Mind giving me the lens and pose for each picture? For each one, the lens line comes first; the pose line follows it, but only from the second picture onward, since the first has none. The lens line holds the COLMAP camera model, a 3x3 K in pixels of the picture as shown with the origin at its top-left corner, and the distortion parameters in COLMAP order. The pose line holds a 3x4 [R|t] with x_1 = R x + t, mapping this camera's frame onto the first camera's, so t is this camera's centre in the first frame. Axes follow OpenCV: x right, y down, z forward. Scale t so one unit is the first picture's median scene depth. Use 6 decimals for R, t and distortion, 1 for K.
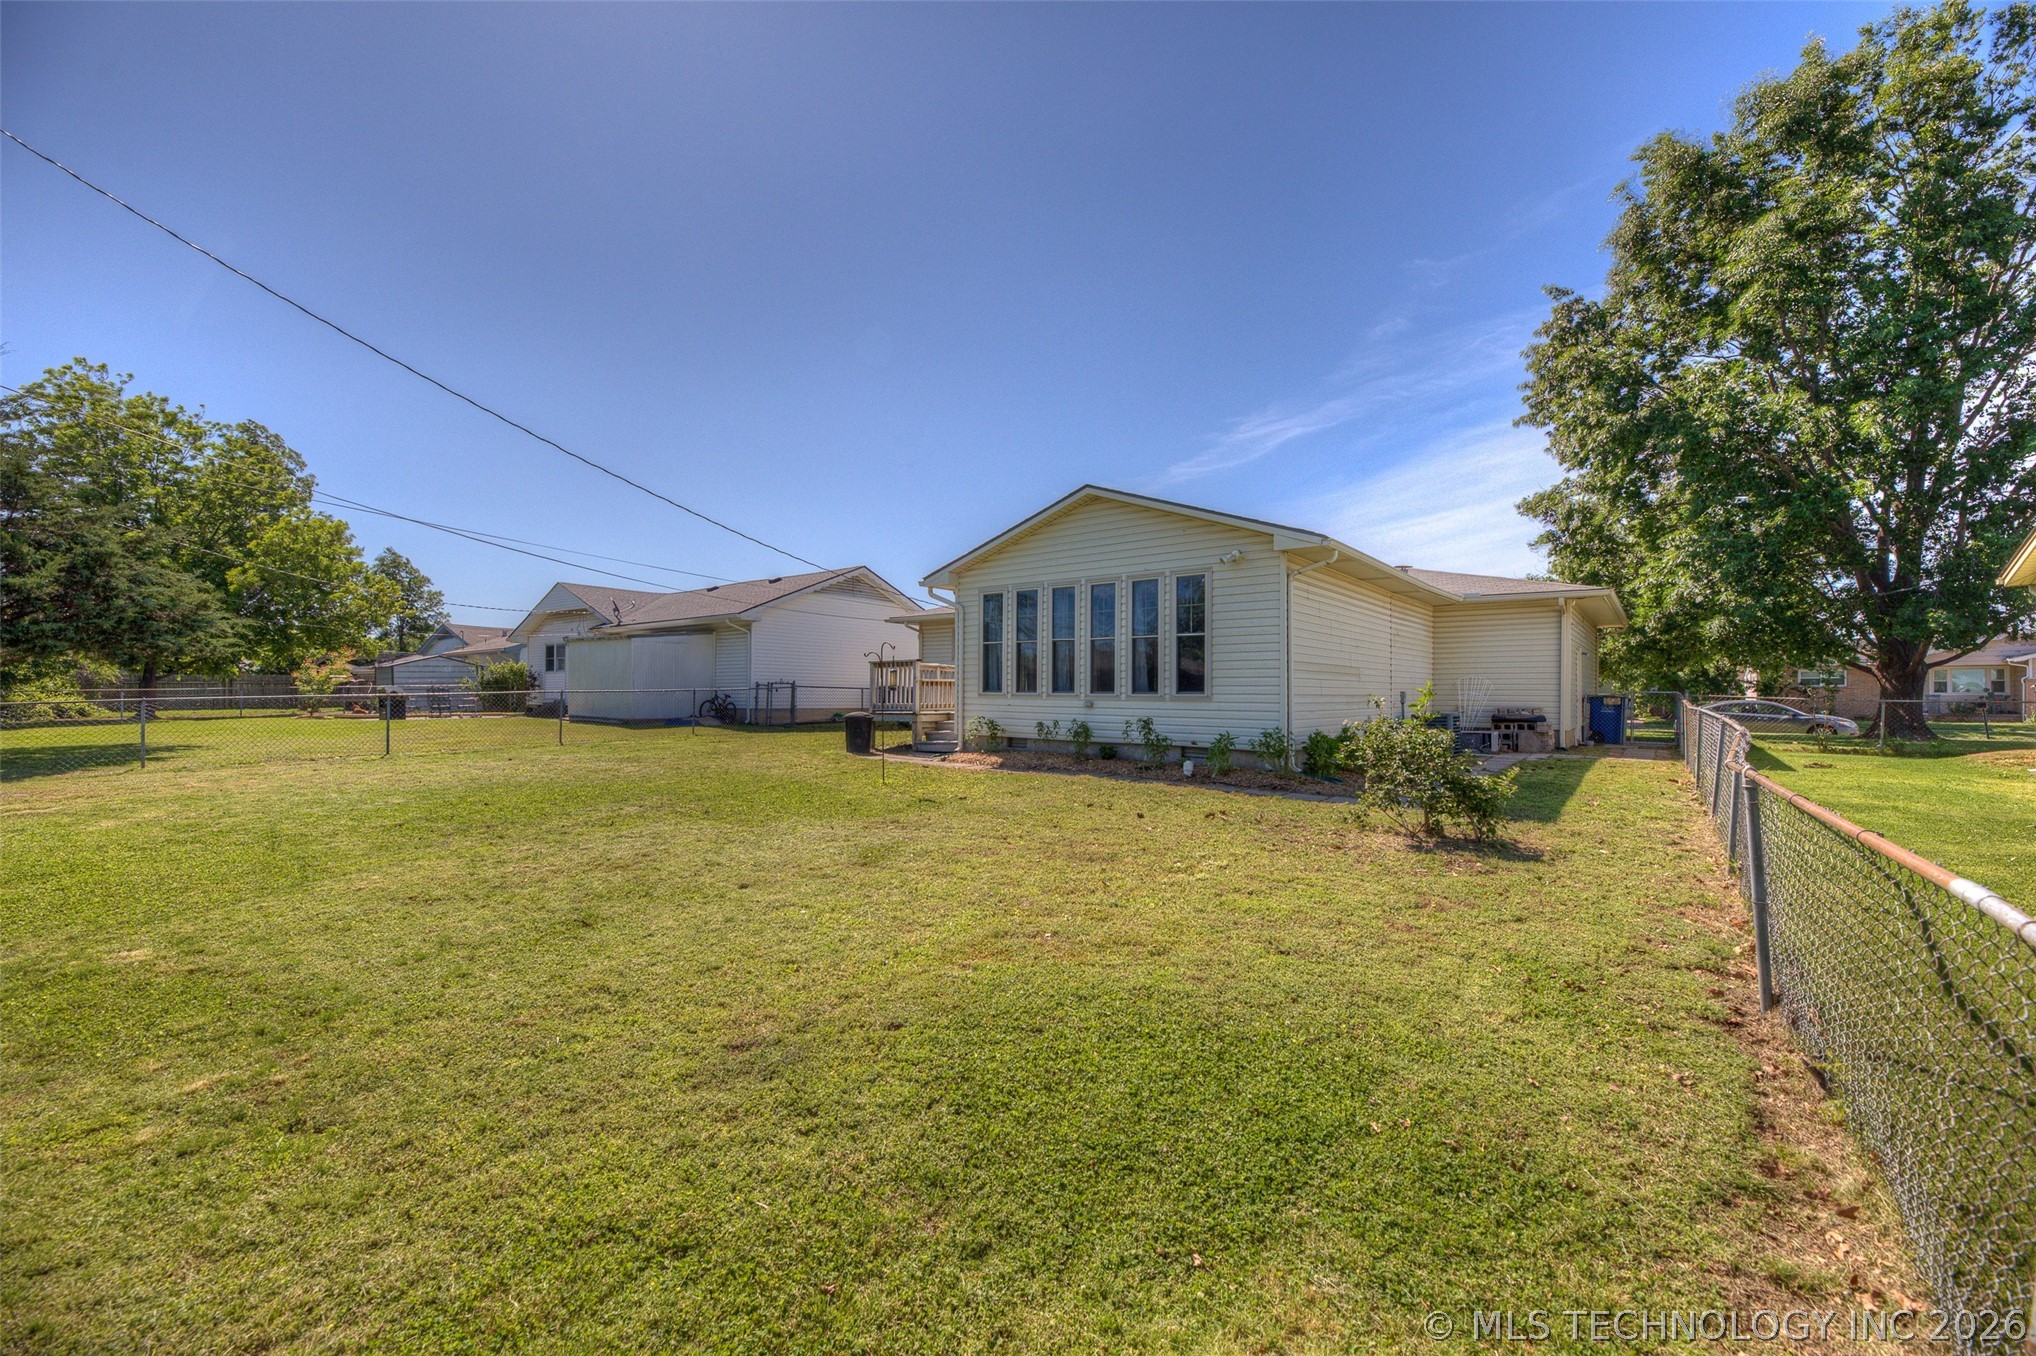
lens RADIAL K [[813.1, 0, 1017.0], [0, 813.1, 683.2], [0, 0, 1]] dist [0.012328, -0.000037]
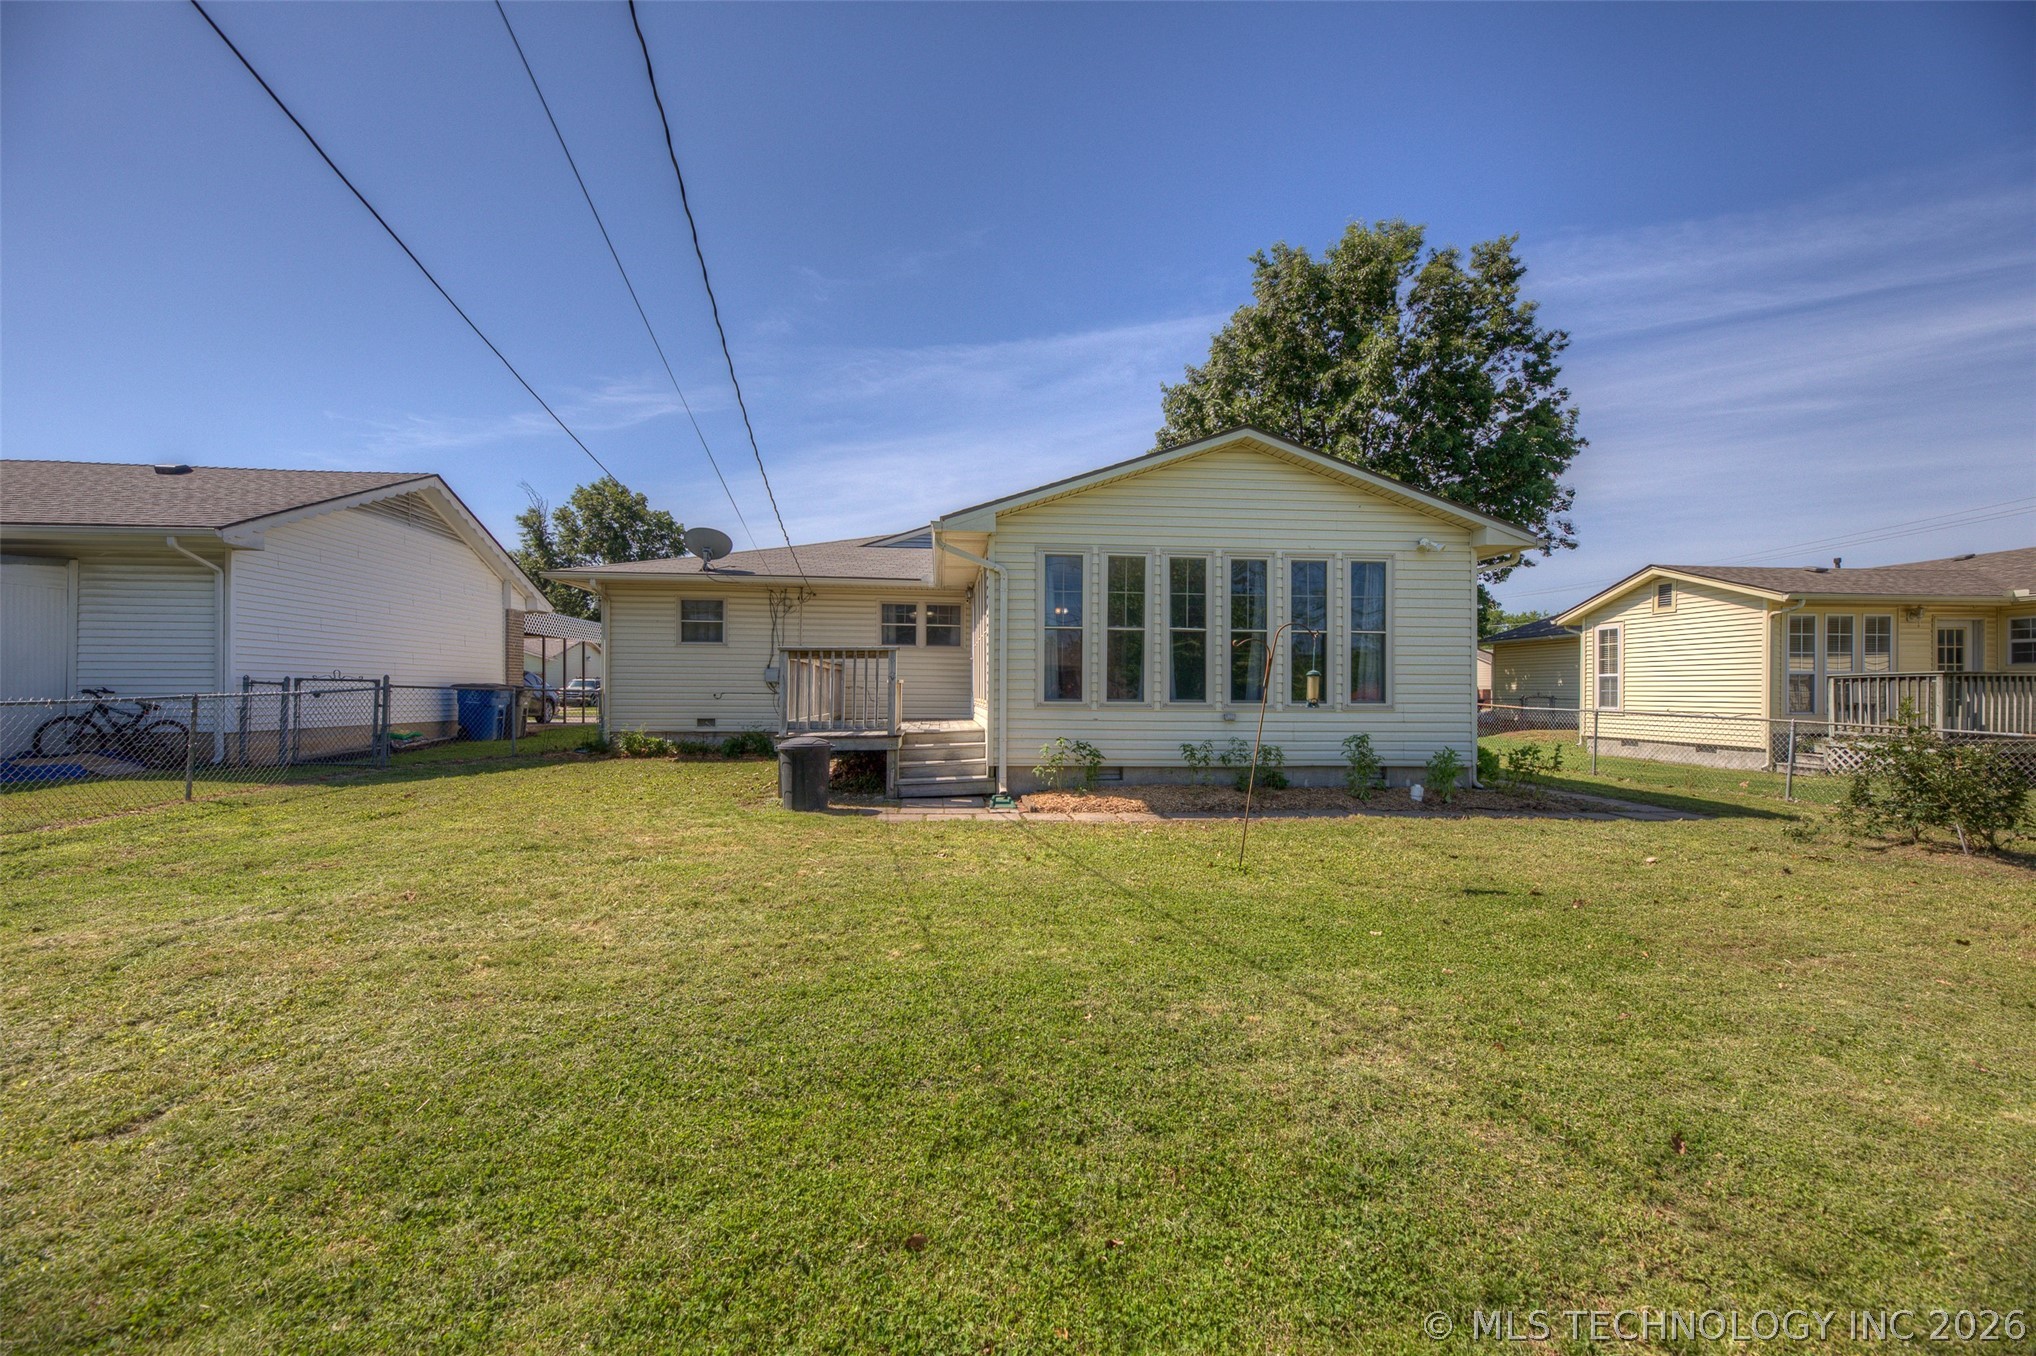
lens RADIAL K [[847.5, 0, 1008.8], [0, 847.5, 681.8], [0, 0, 1]] dist [0.013859, -0.000048]
pose [[0.725675, 0.008766, 0.687982, -0.559036], [-0.009173, 0.999953, -0.003065, -0.002369], [-0.687976, -0.004087, 0.725722, 0.530582]]
